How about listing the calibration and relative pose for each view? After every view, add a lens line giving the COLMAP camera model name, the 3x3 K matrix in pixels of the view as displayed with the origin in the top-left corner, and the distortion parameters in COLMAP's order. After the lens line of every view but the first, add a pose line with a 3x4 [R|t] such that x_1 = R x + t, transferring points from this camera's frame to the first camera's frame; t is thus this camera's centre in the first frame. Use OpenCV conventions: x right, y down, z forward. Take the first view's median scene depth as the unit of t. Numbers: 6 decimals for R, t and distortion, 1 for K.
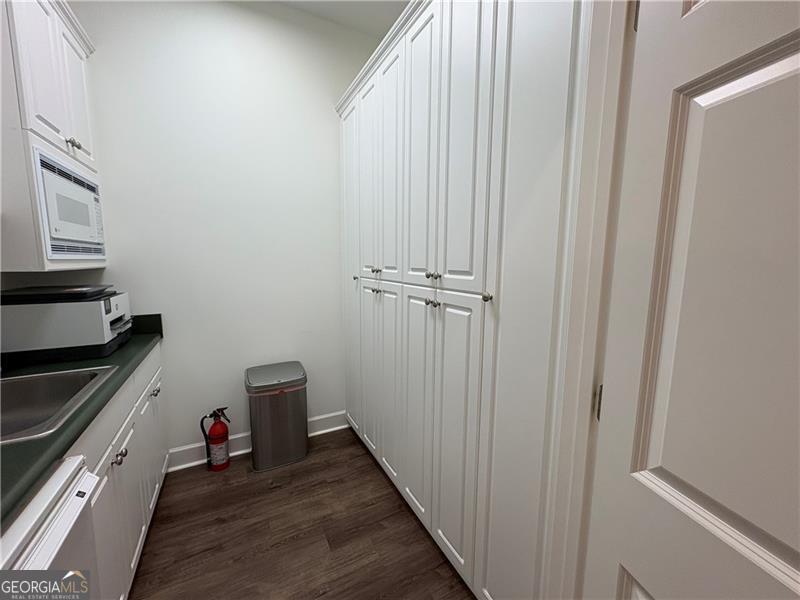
lens RADIAL K [[320.2, 0, 400.7], [0, 320.2, 300.5], [0, 0, 1]] dist [0.002046, -0.000236]
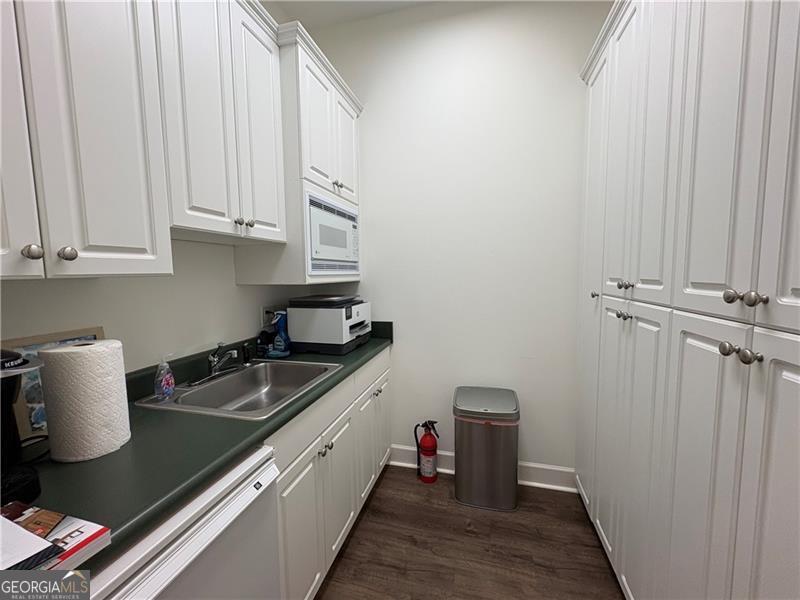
lens RADIAL K [[320.2, 0, 398.5], [0, 320.2, 300.4], [0, 0, 1]] dist [0.002046, -0.000236]
pose [[0.727634, 0.042132, -0.684671, 0.041196], [-0.068450, 0.997590, -0.011356, -0.025983], [0.682542, 0.055129, 0.728764, 0.222659]]
